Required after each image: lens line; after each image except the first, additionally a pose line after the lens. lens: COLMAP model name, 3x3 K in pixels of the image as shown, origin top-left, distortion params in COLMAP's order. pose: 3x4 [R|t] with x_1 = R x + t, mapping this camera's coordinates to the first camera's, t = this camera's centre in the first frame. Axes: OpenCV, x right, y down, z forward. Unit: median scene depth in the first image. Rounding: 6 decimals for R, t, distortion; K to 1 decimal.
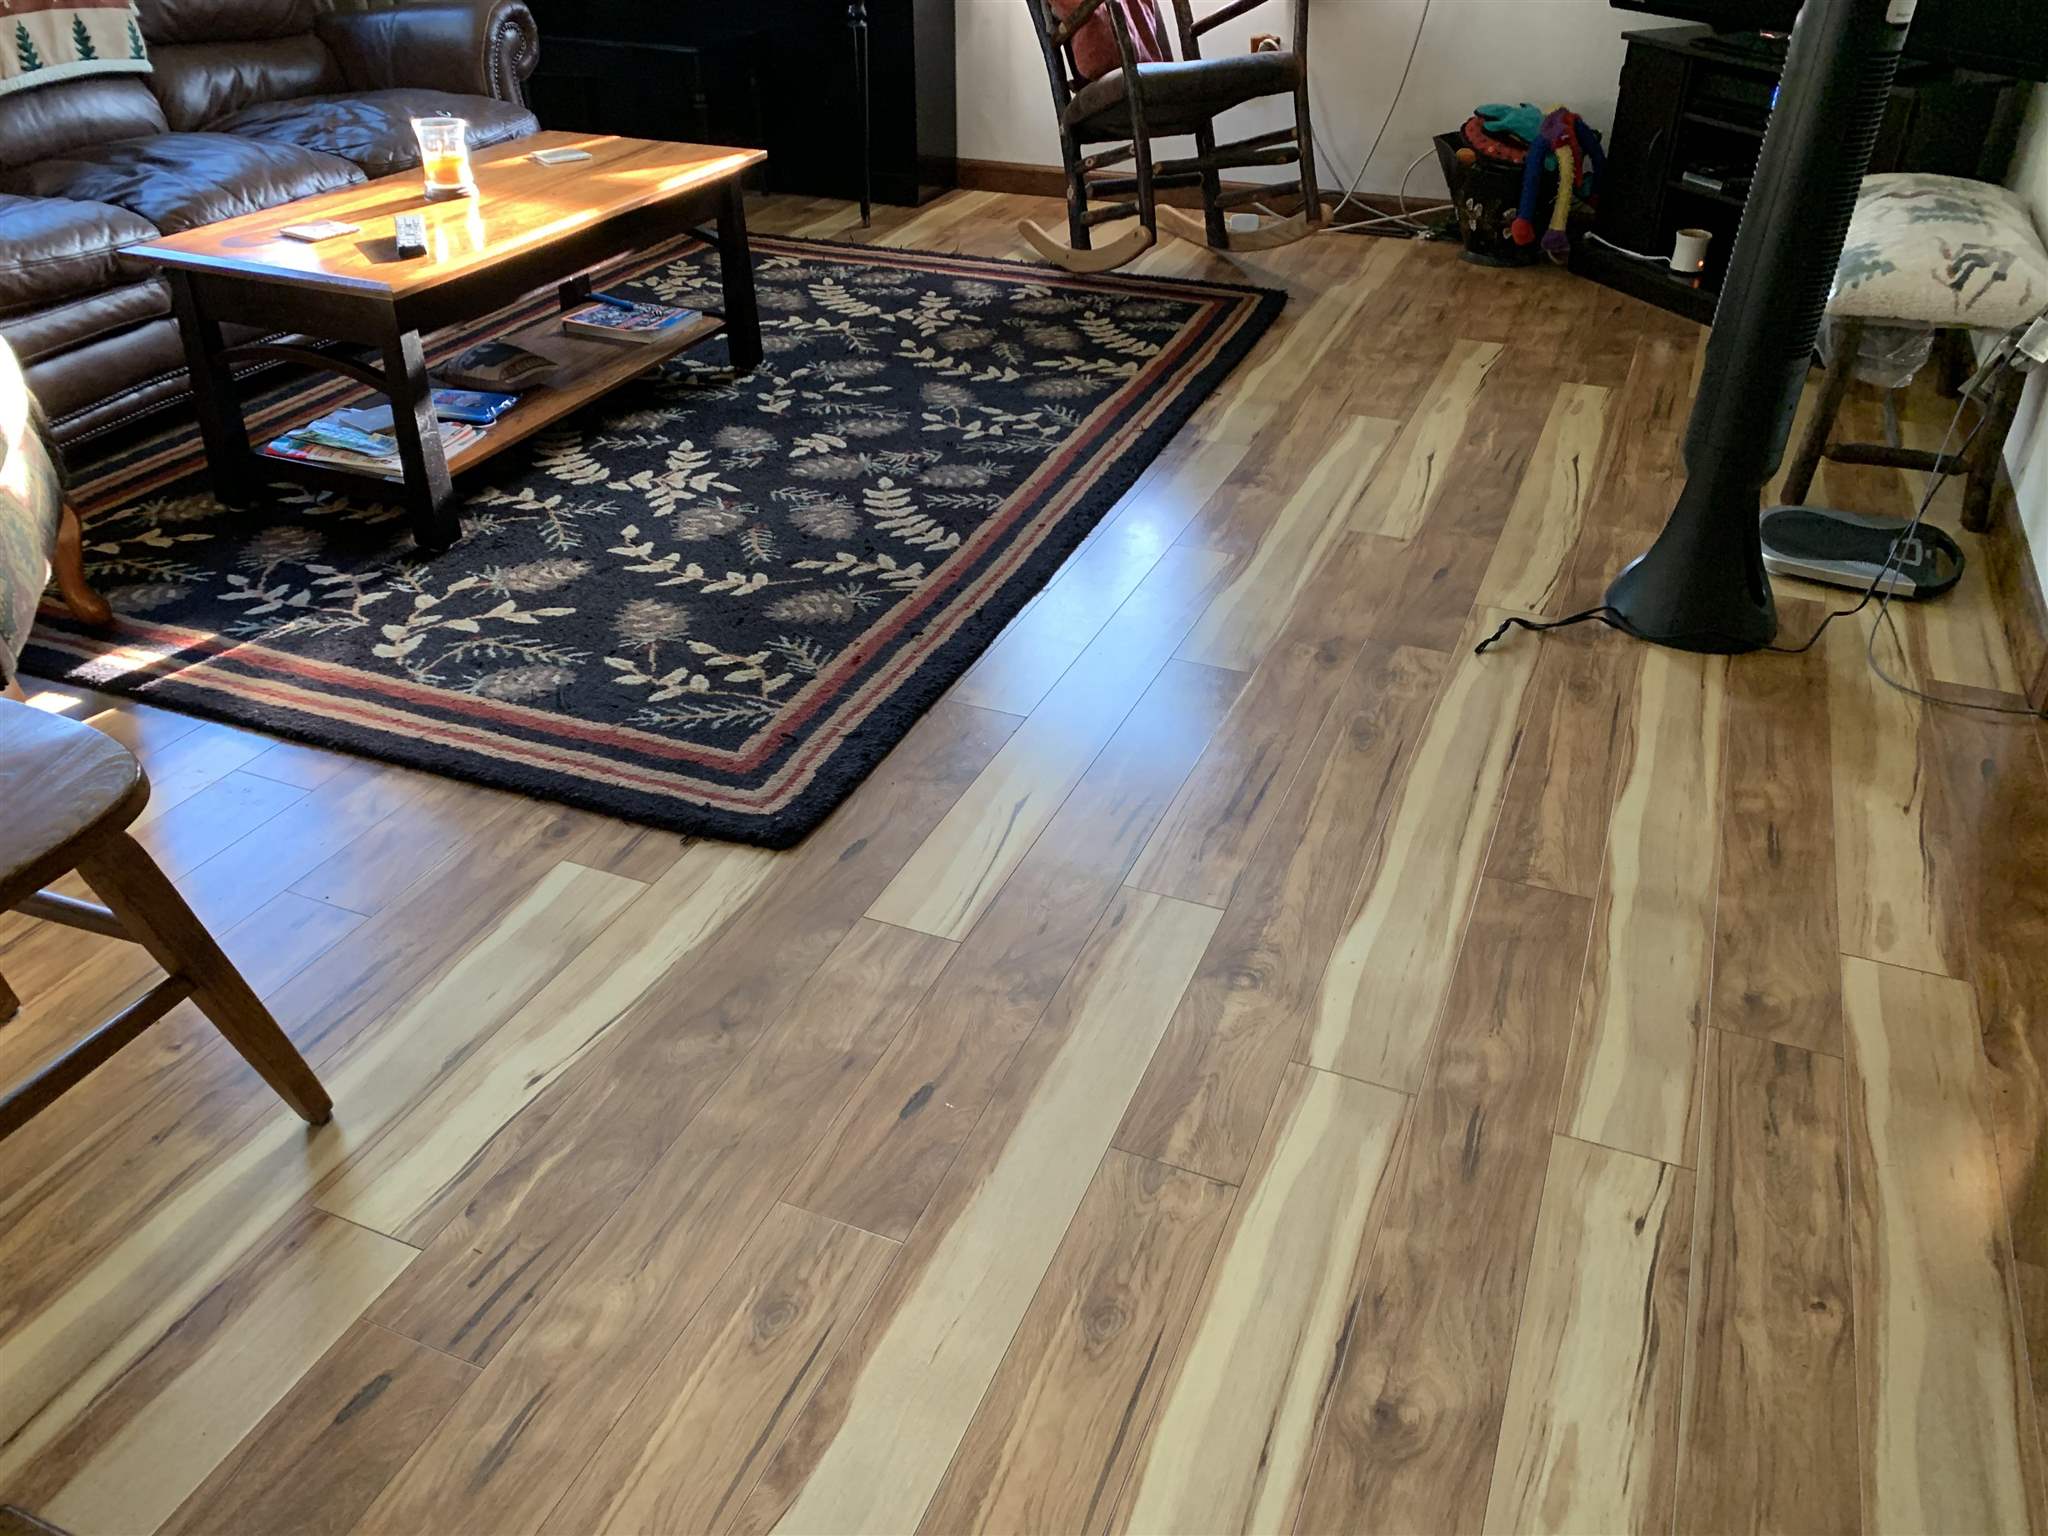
lens RADIAL K [[1572.5, 0, 1028.2], [0, 1572.5, 730.2], [0, 0, 1]] dist [0.022856, -0.004777]
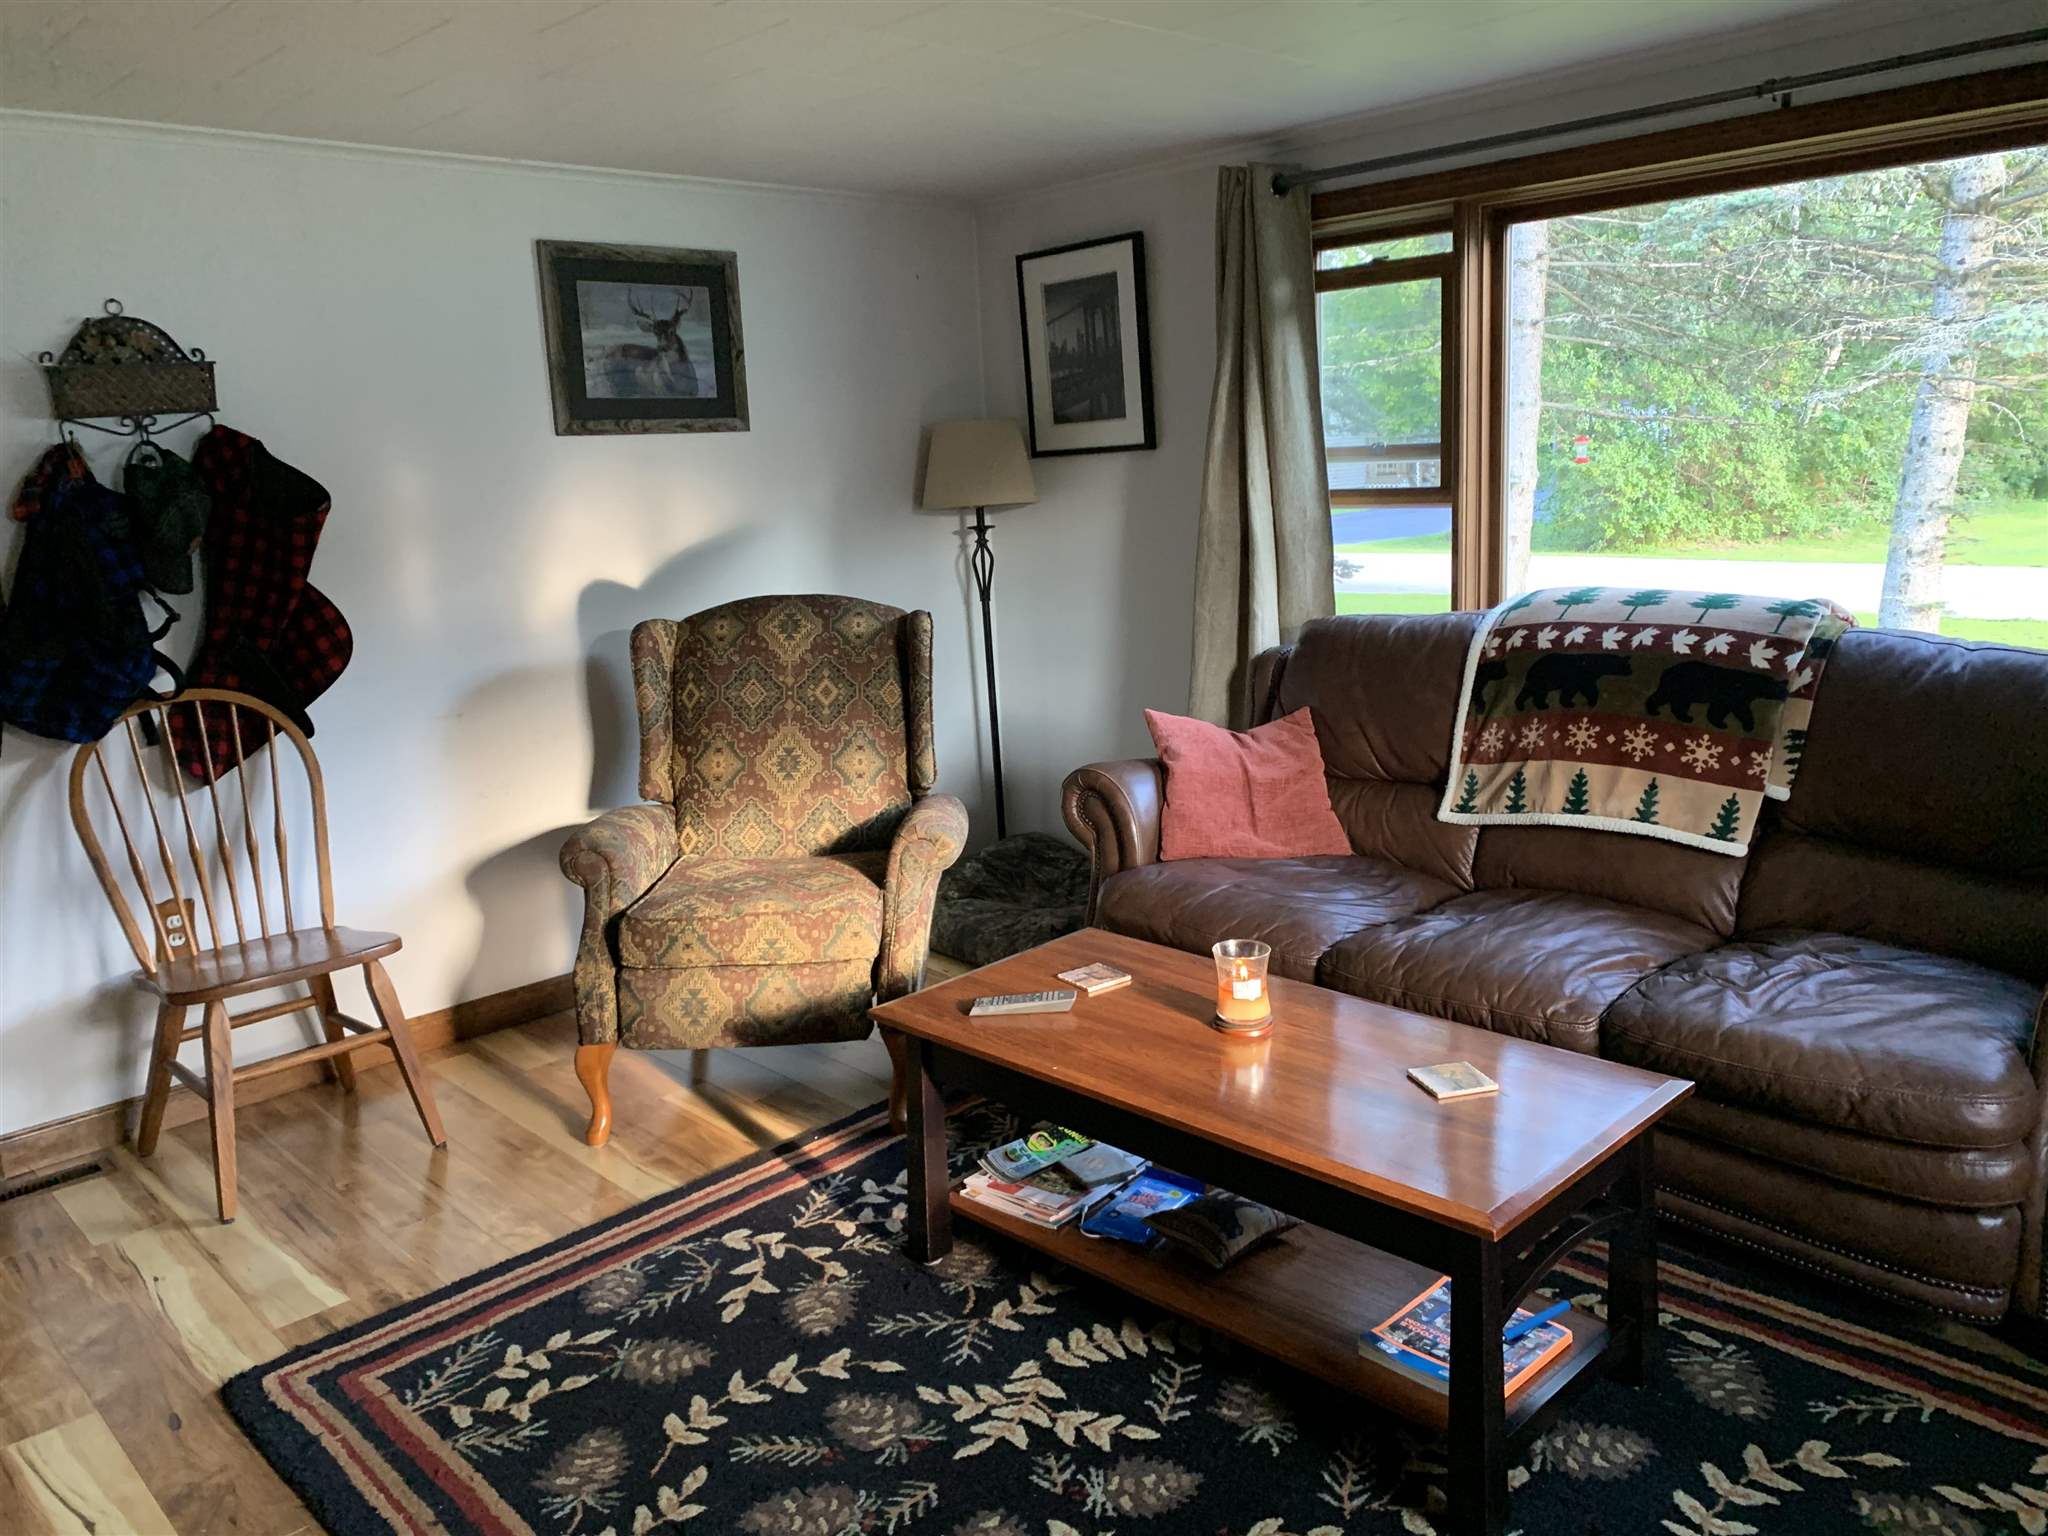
lens RADIAL K [[1572.5, 0, 995.1], [0, 1572.5, 743.9], [0, 0, 1]] dist [0.022856, -0.004777]
pose [[-0.416091, 0.185723, -0.890155, 0.390879], [-0.426451, 0.824737, 0.371413, -0.680255], [0.803124, 0.534149, -0.263964, 0.978347]]
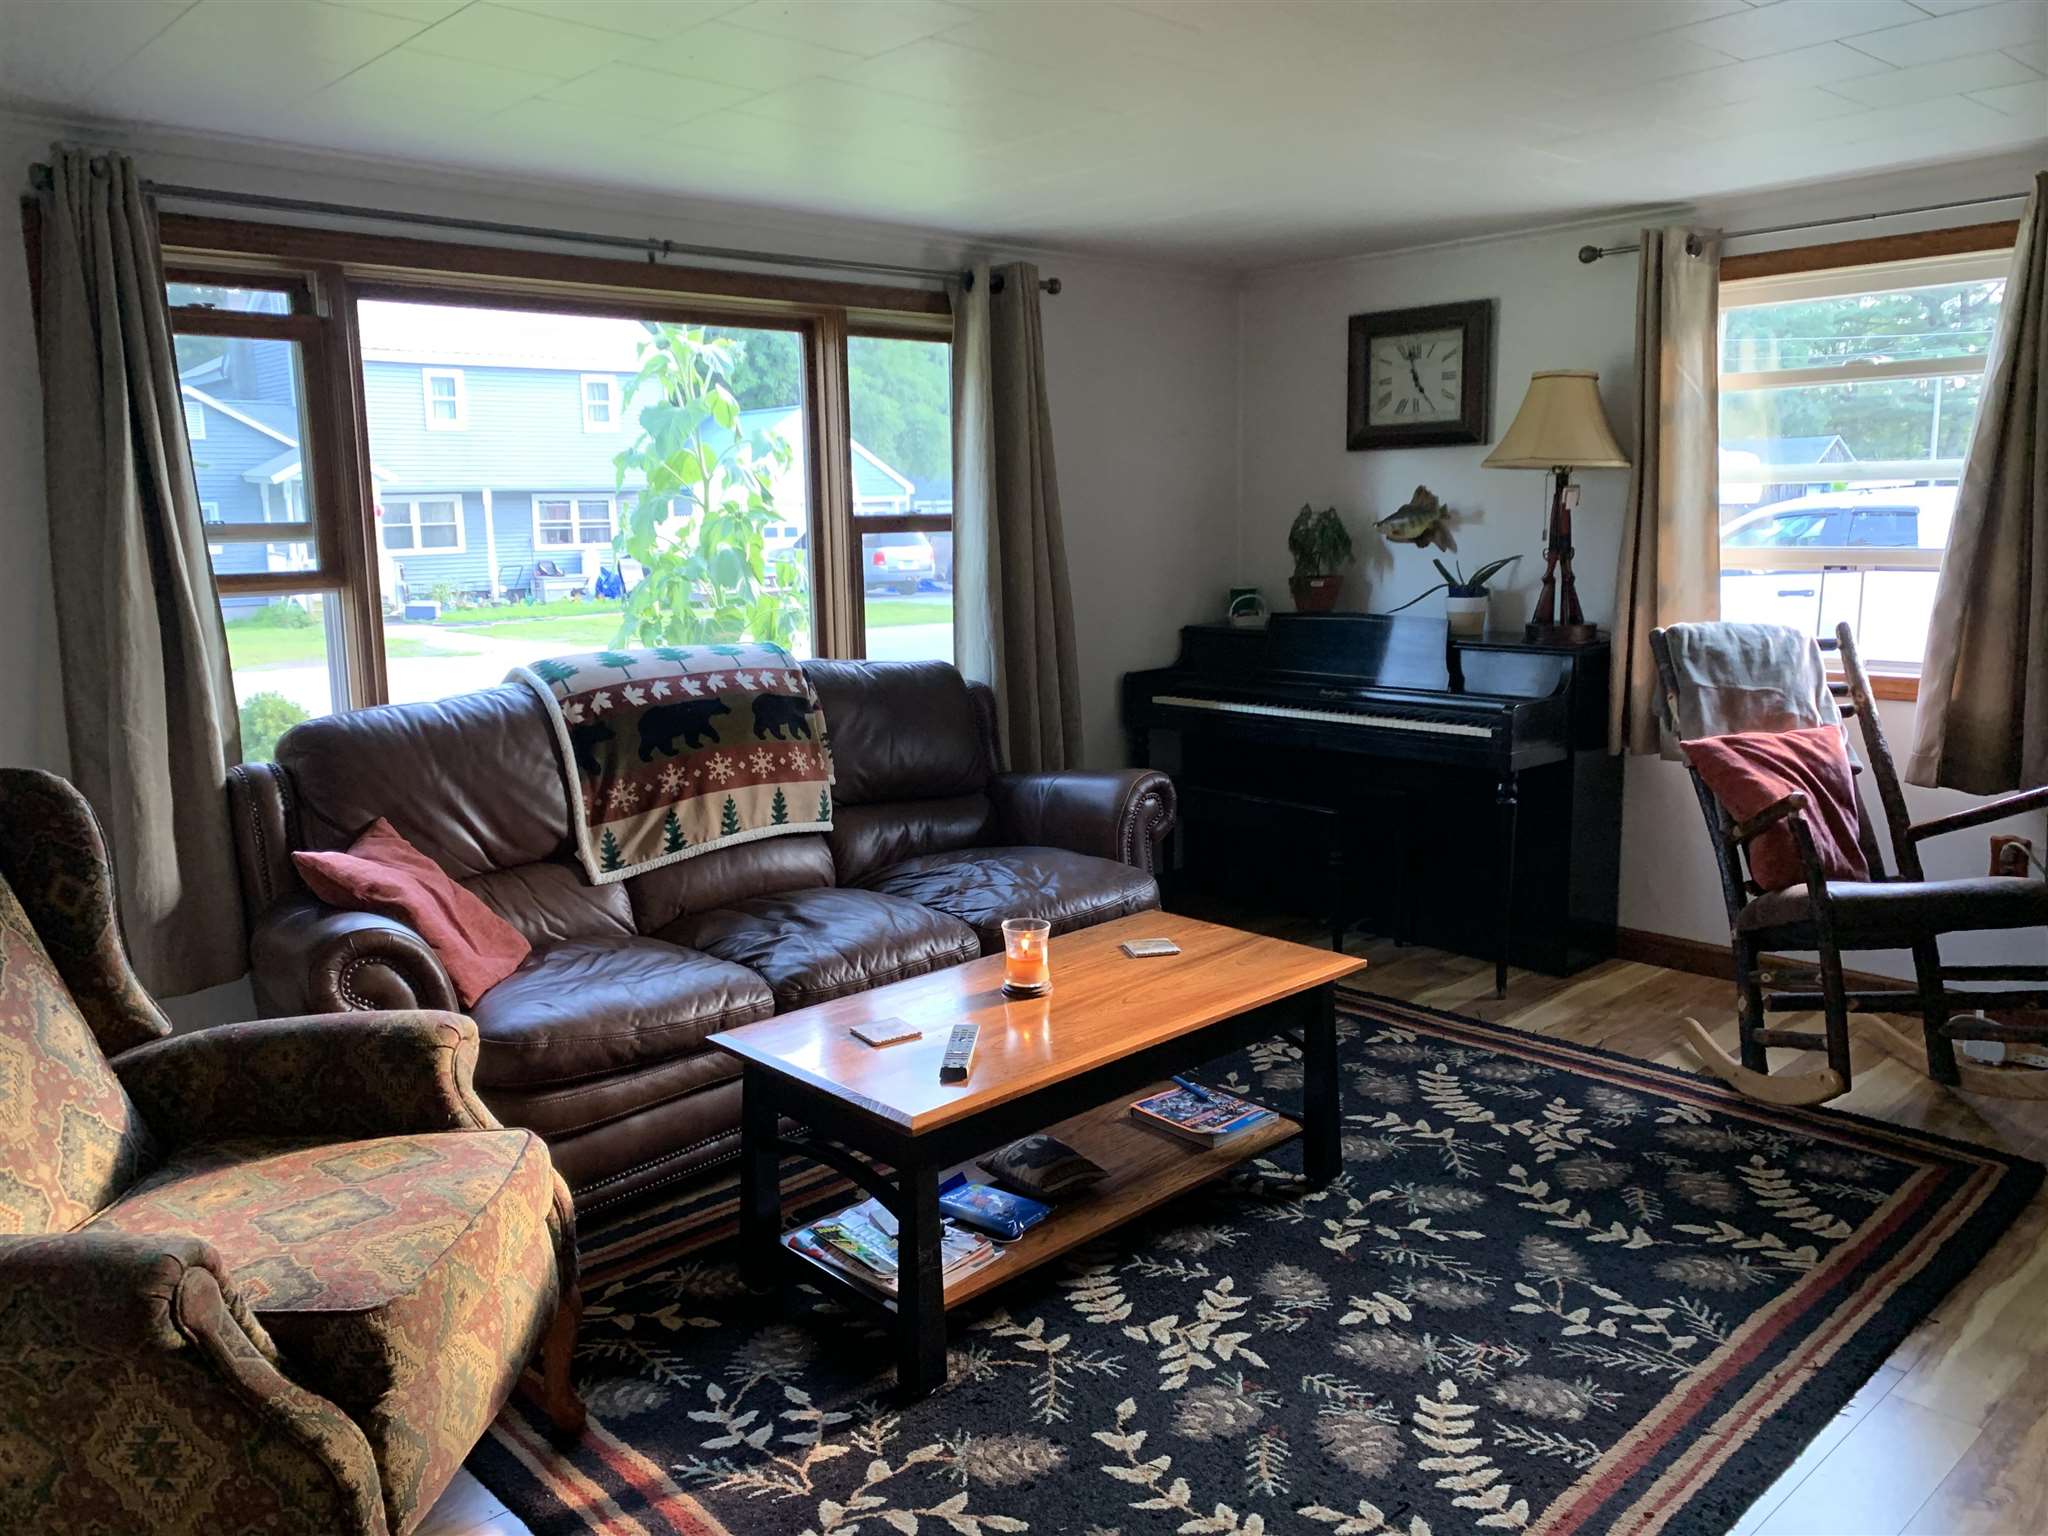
lens RADIAL K [[1572.5, 0, 1031.4], [0, 1572.5, 749.7], [0, 0, 1]] dist [0.022856, -0.004777]
pose [[0.907948, 0.043321, -0.416838, 0.037195], [-0.195878, 0.923179, -0.330715, -0.145247], [0.370489, 0.381921, 0.846684, 0.107342]]
